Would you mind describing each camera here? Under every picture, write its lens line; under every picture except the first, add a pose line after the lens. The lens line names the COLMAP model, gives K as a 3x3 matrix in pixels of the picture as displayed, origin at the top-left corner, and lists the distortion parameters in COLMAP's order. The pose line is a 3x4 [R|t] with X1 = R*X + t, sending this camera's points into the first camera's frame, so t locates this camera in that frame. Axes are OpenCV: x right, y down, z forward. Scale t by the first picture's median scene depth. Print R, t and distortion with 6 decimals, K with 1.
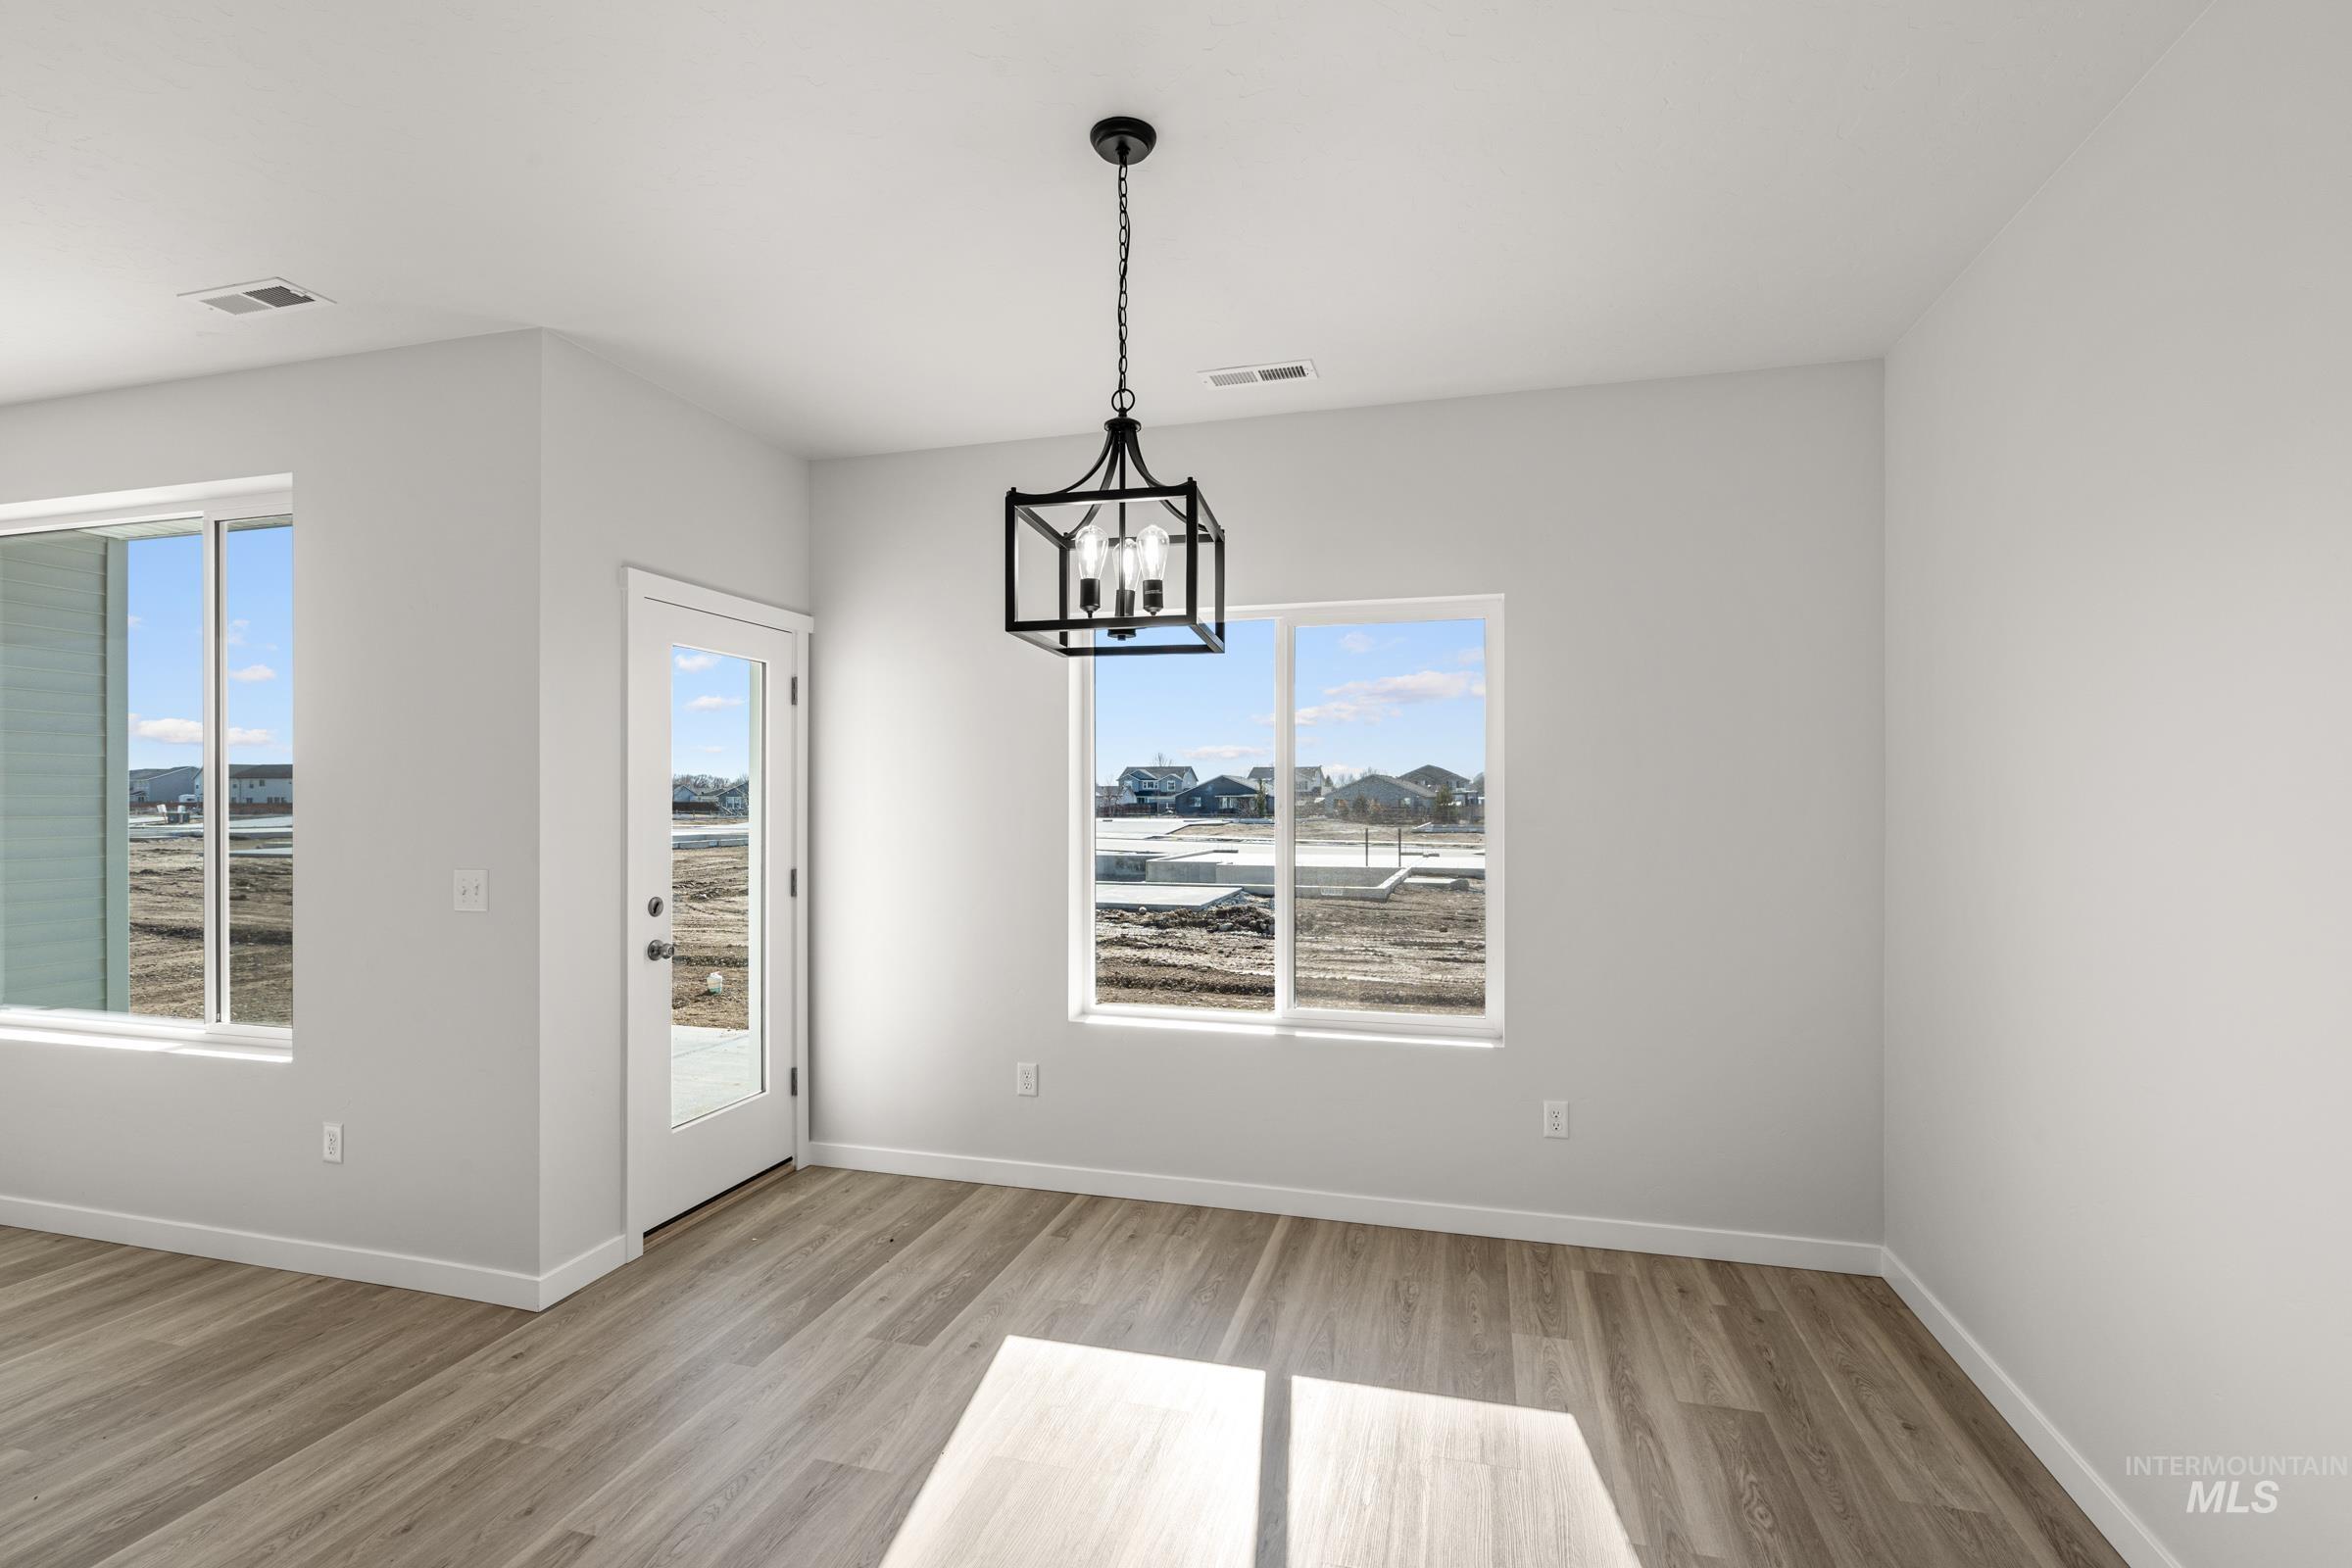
lens RADIAL K [[1059.2, 0, 1176.0], [0, 1059.2, 784.0], [0, 0, 1]] dist [0.000036, 0.001399]
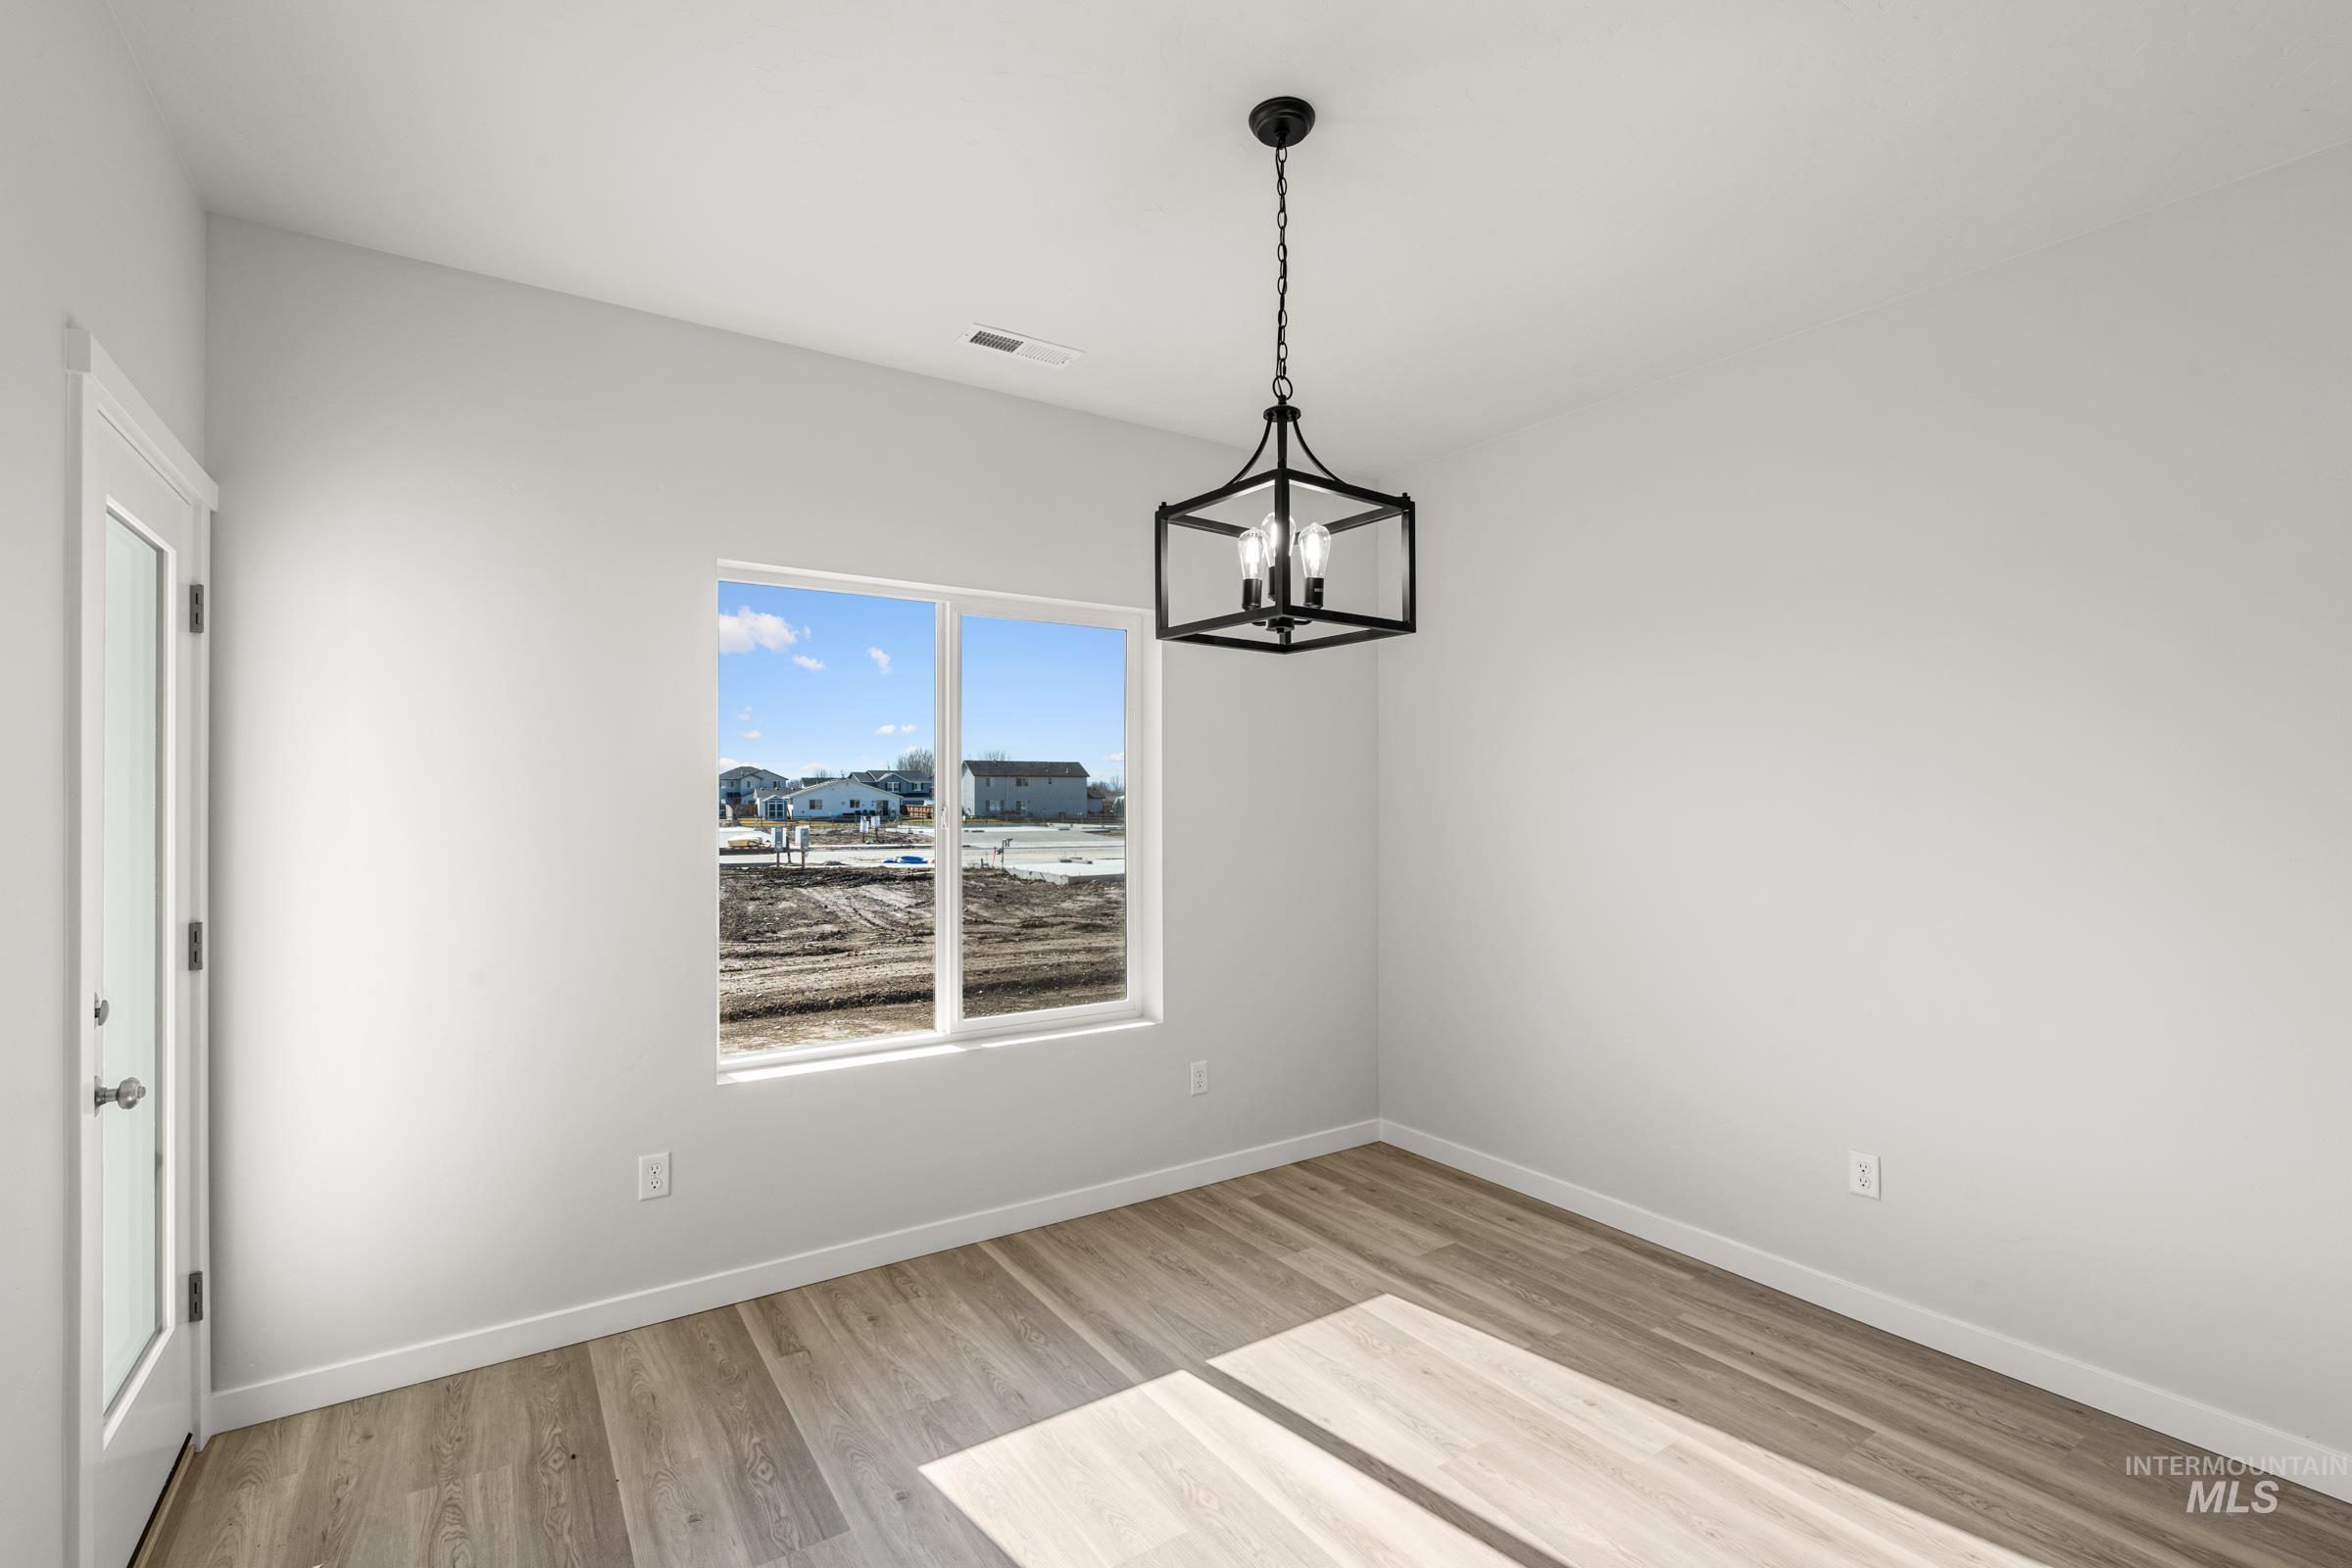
lens RADIAL K [[1059.2, 0, 1176.0], [0, 1059.2, 784.0], [0, 0, 1]] dist [0.000036, 0.001399]
pose [[0.653828, 0.009701, 0.756581, -0.578699], [-0.009246, 0.999946, -0.004830, 0.005519], [-0.756587, -0.003837, 0.653882, 0.299105]]
